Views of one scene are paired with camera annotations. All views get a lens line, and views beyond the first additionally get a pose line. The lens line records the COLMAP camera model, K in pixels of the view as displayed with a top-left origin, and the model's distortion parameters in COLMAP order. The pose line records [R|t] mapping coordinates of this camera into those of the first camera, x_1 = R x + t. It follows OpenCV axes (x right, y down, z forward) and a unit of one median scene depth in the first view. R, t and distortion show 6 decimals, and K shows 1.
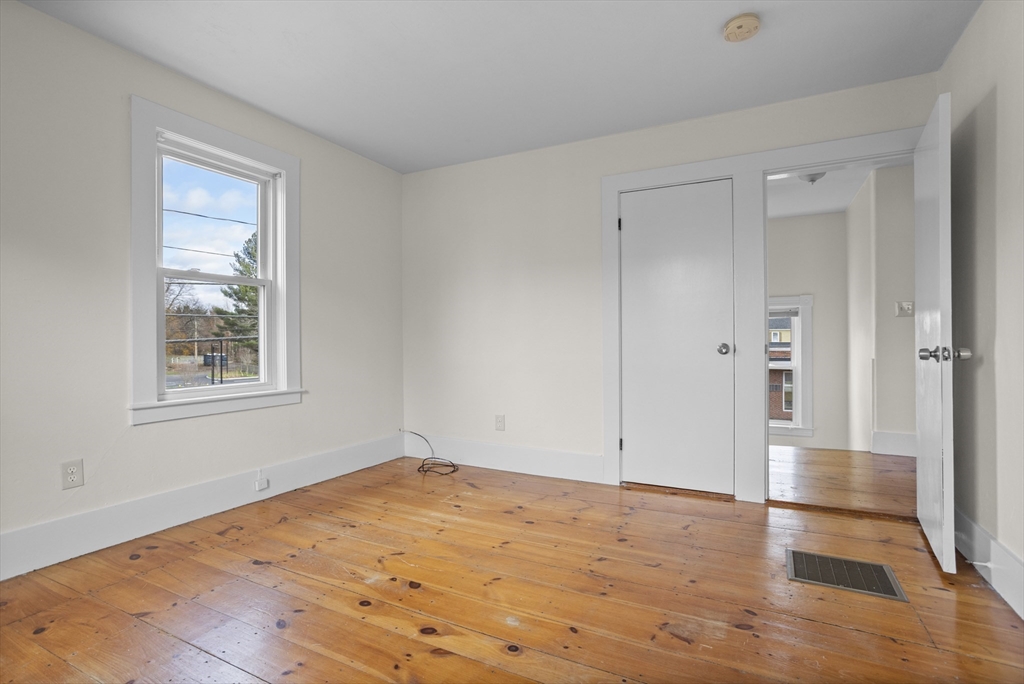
lens RADIAL K [[492.0, 0, 509.7], [0, 492.0, 340.2], [0, 0, 1]] dist [-0.005673, 0.001416]
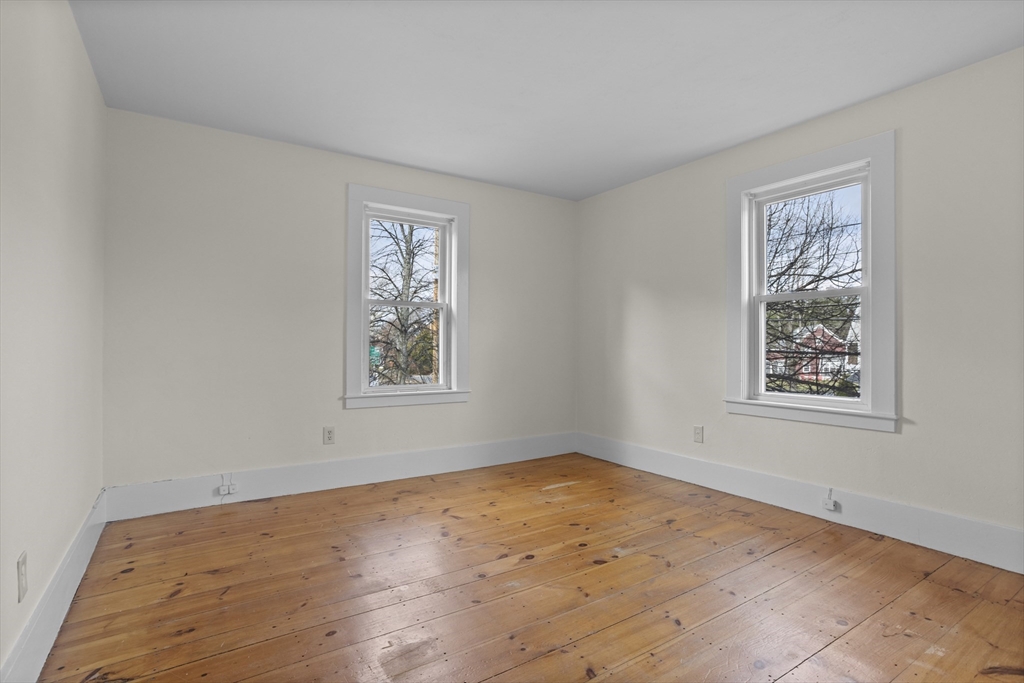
lens RADIAL K [[492.0, 0, 509.1], [0, 492.0, 337.9], [0, 0, 1]] dist [-0.005673, 0.001416]
pose [[-0.466323, -0.009325, -0.884566, 0.796034], [0.003788, 0.999914, -0.012538, -0.027362], [0.884607, -0.009198, -0.466247, 1.120985]]
